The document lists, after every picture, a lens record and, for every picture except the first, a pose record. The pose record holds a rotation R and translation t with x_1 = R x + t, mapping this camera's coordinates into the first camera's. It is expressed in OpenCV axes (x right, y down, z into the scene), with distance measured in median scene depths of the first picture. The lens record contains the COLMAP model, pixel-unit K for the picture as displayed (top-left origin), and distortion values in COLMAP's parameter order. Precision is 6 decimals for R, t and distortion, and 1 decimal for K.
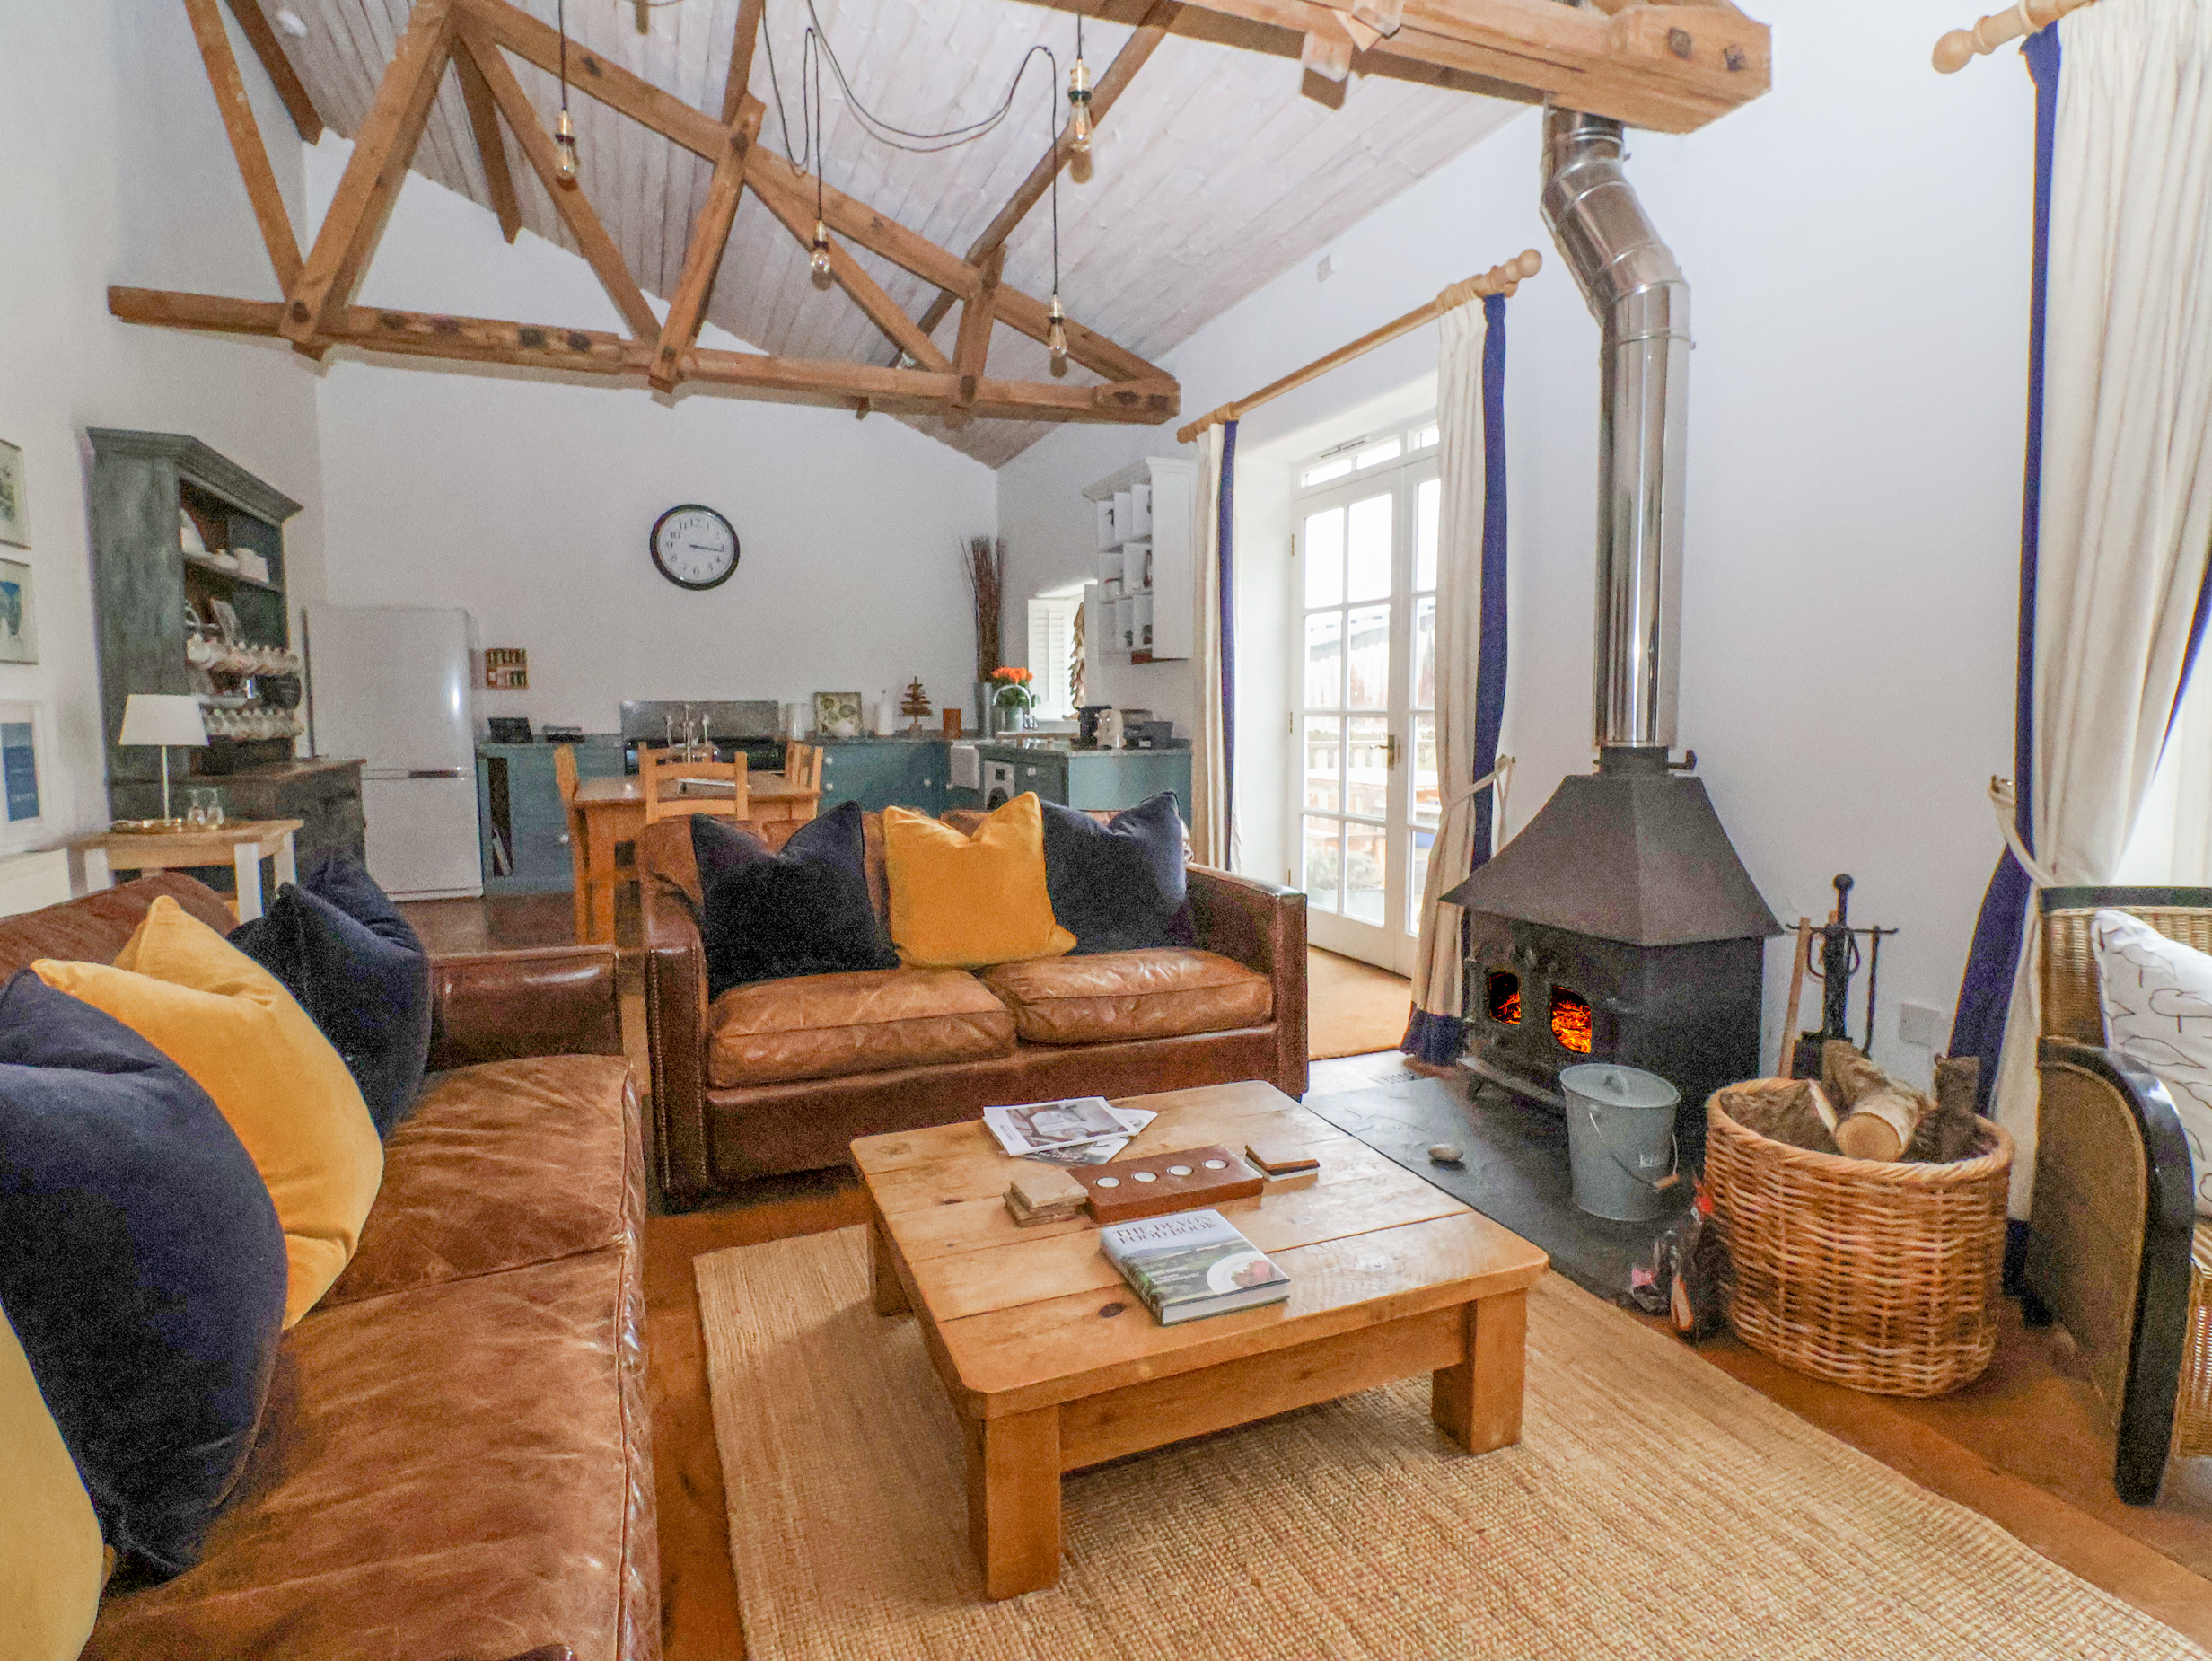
lens RADIAL K [[1137.7, 0, 1106.0], [0, 1137.7, 830.5], [0, 0, 1]] dist [0.000876, -0.012520]
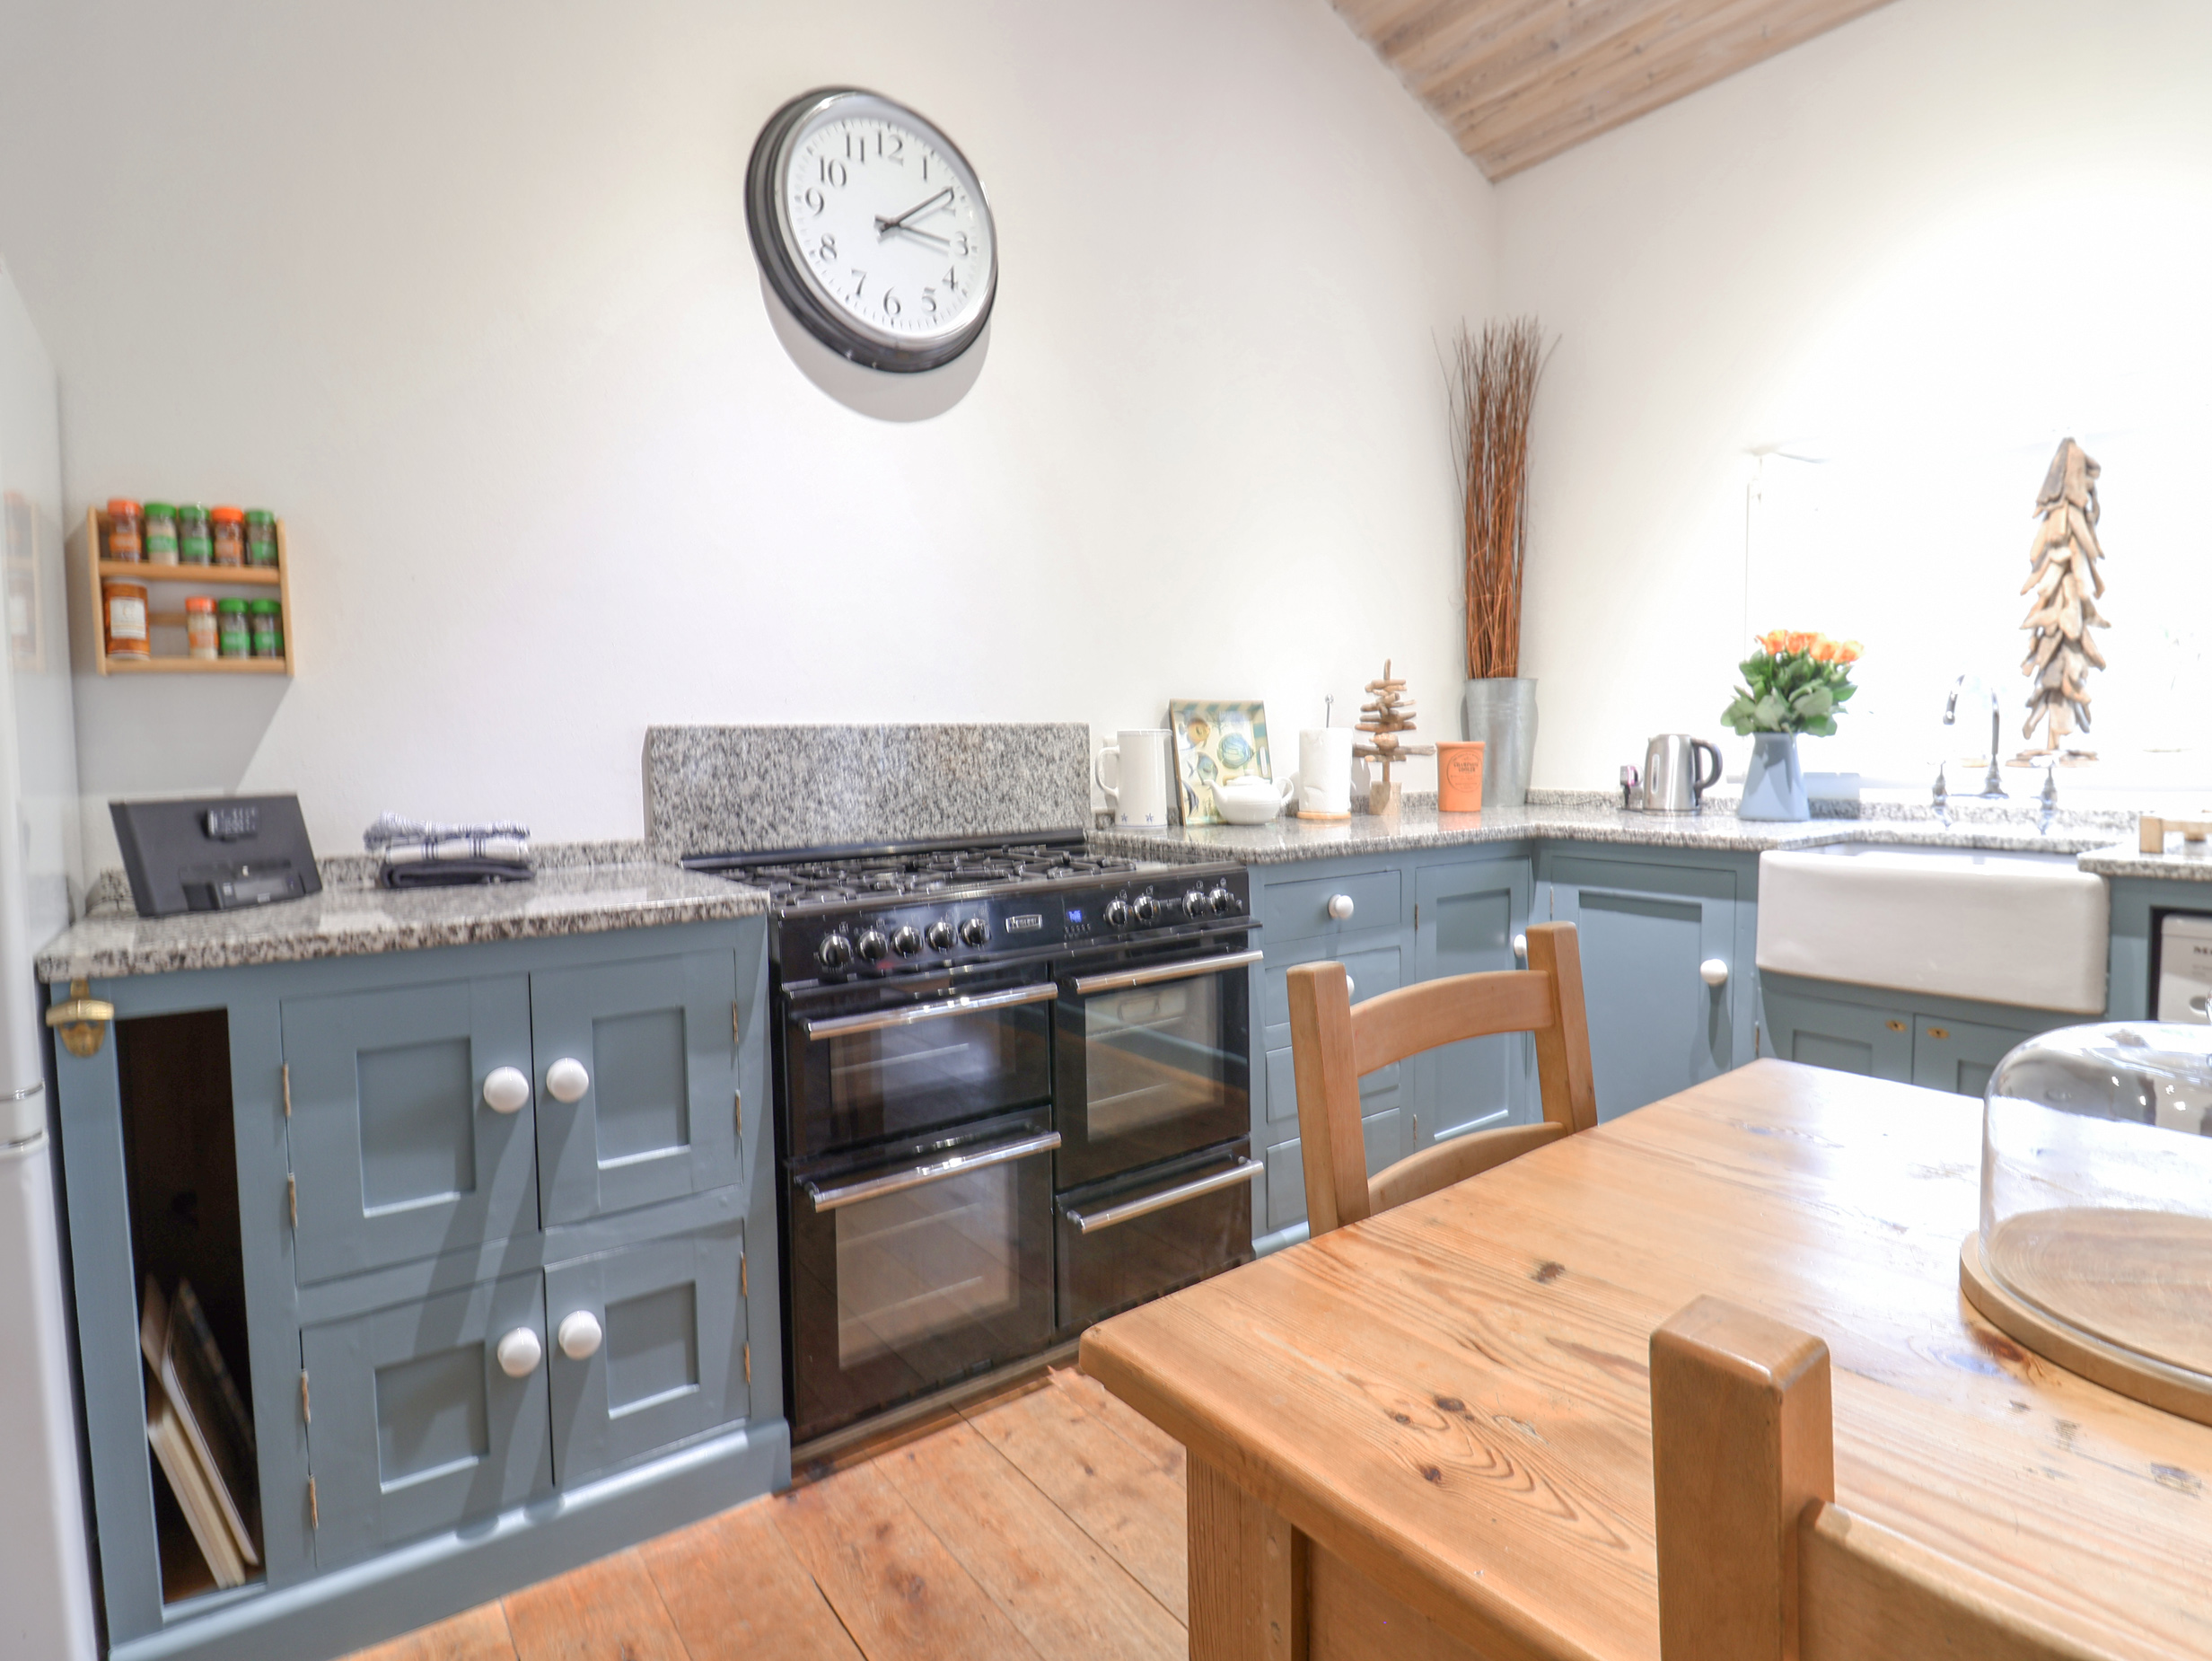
lens RADIAL K [[1137.7, 0, 1106.0], [0, 1137.7, 830.5], [0, 0, 1]] dist [0.000876, -0.012520]
pose [[0.971045, -0.028910, 0.237142, -0.896459], [0.038221, 0.998665, -0.034758, -0.171093], [-0.235820, 0.042815, 0.970853, 1.629781]]
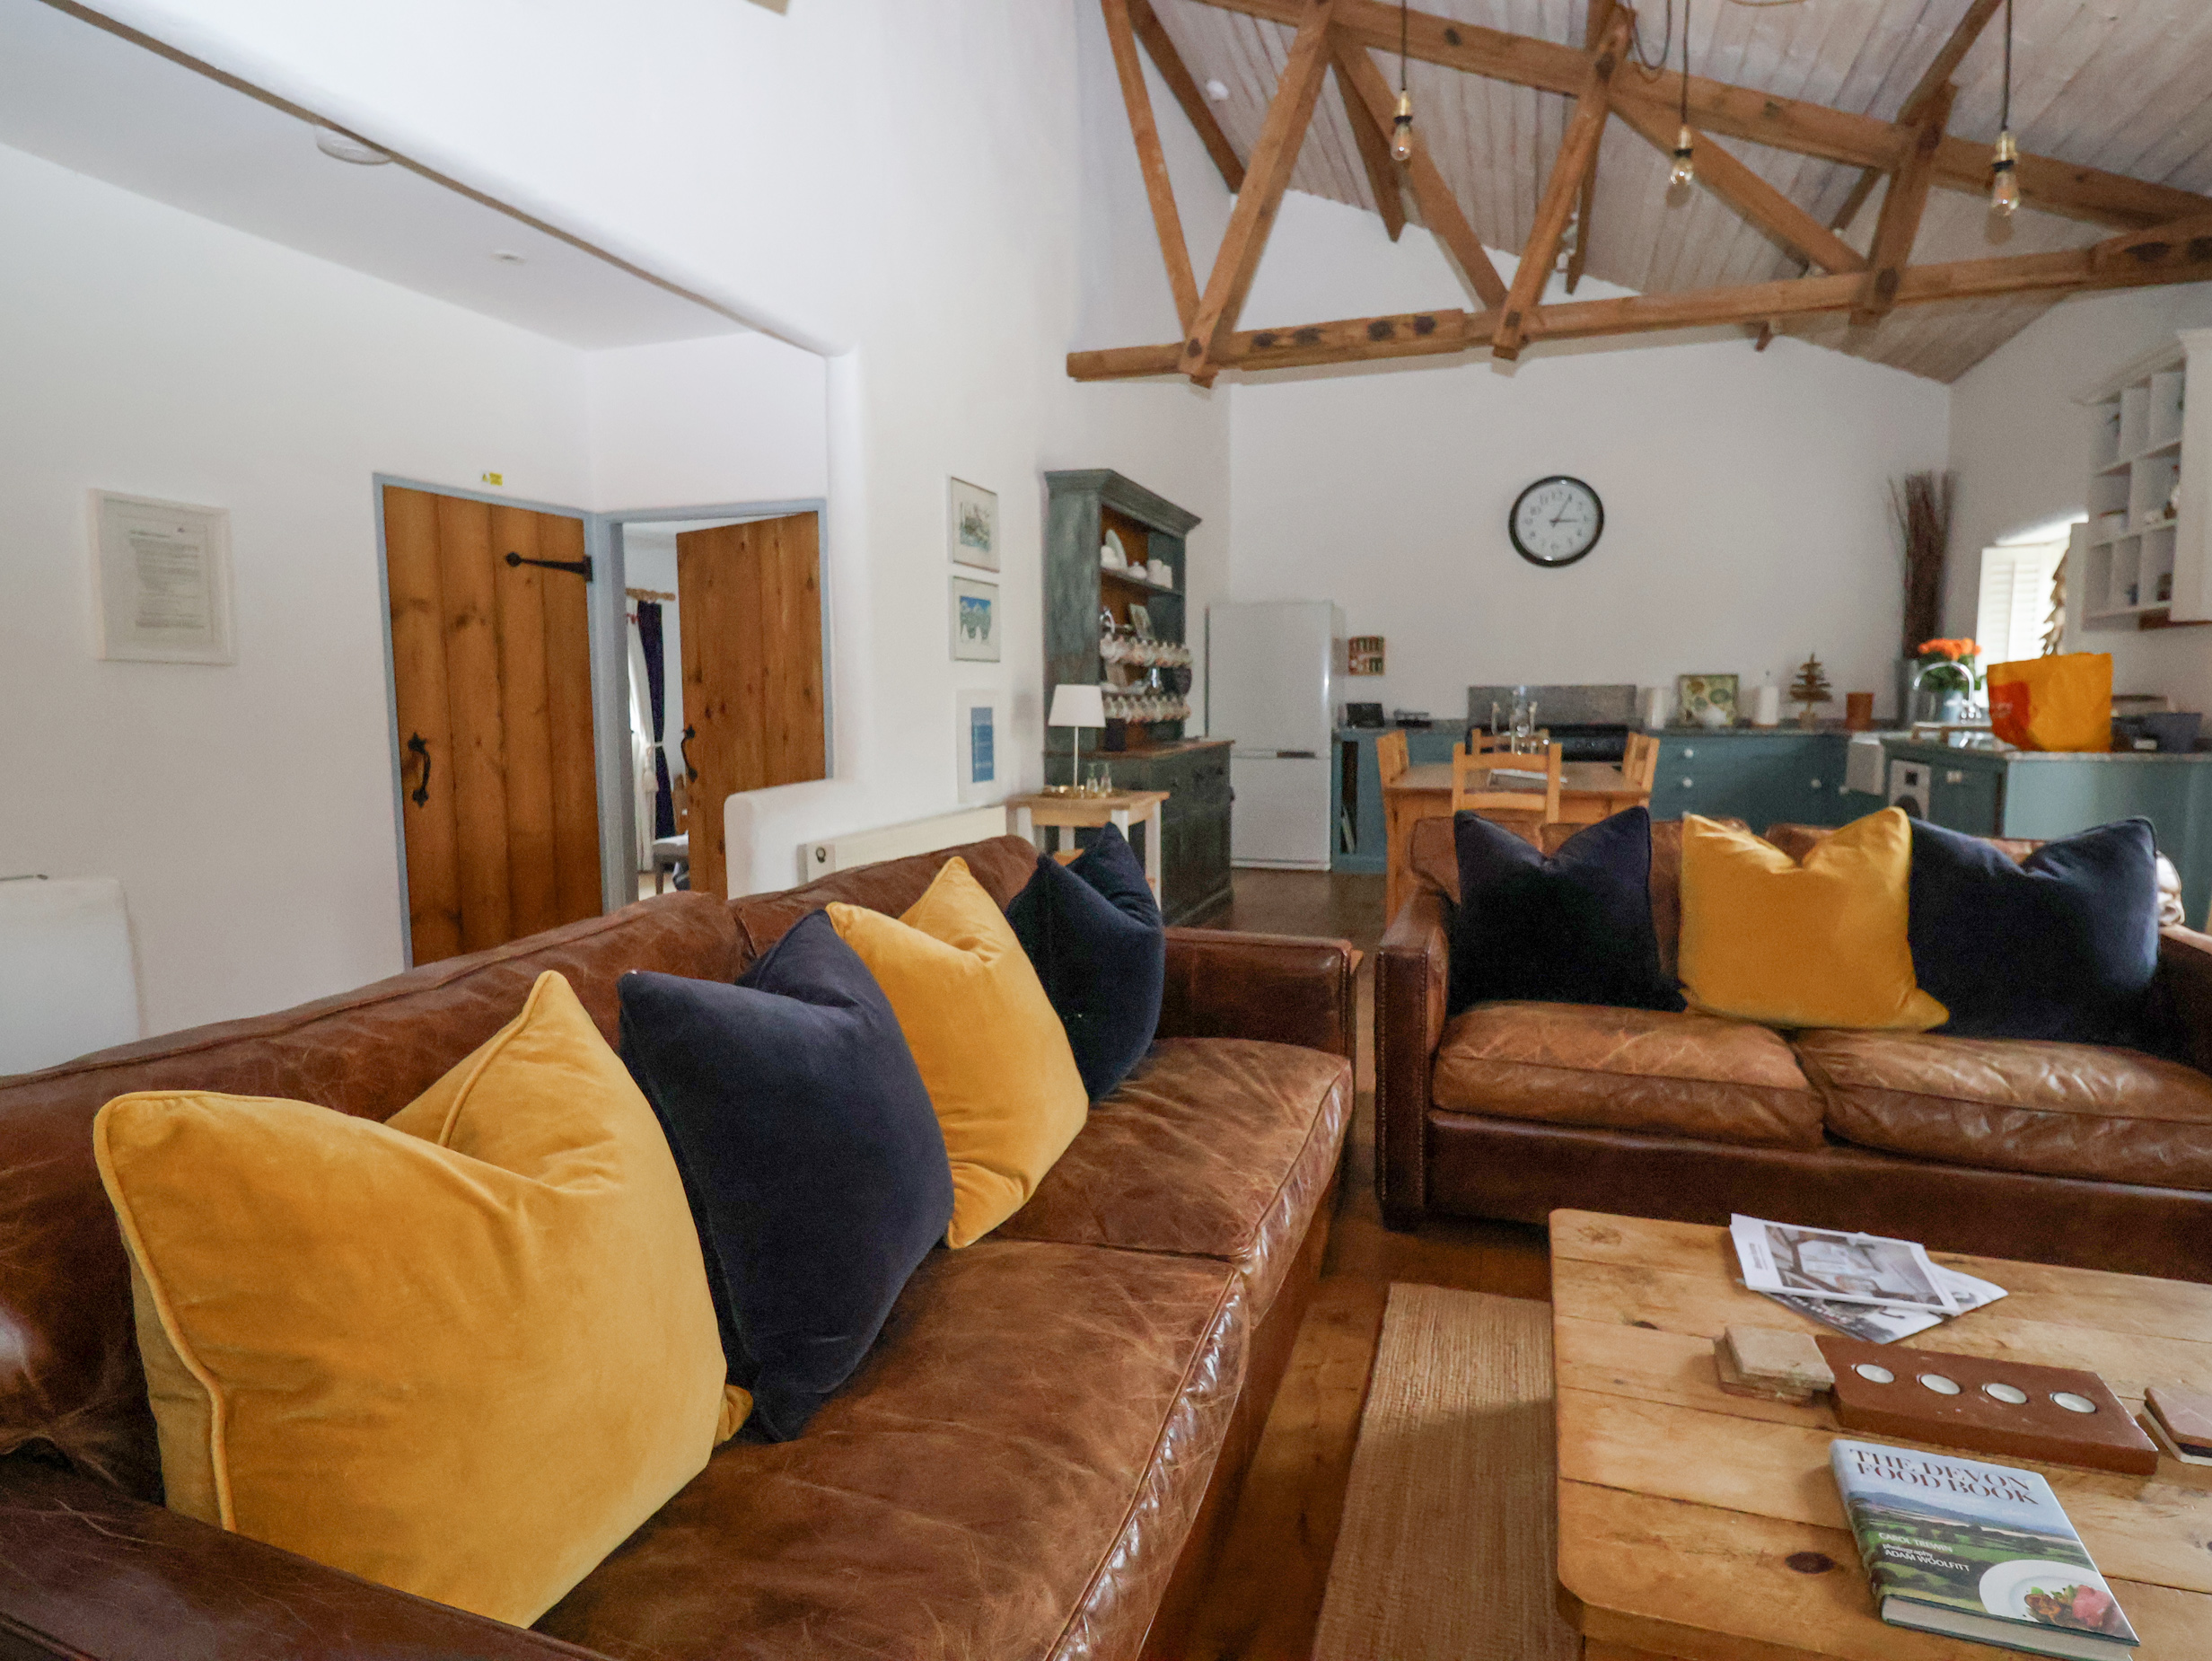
lens RADIAL K [[1186.6, 0, 1106.0], [0, 1186.6, 830.5], [0, 0, 1]] dist [0.002331, -0.013839]
pose [[0.754560, 0.071527, -0.652321, 0.036866], [-0.065433, 0.997289, 0.033665, -0.007925], [0.652961, 0.017281, 0.757195, 0.048117]]
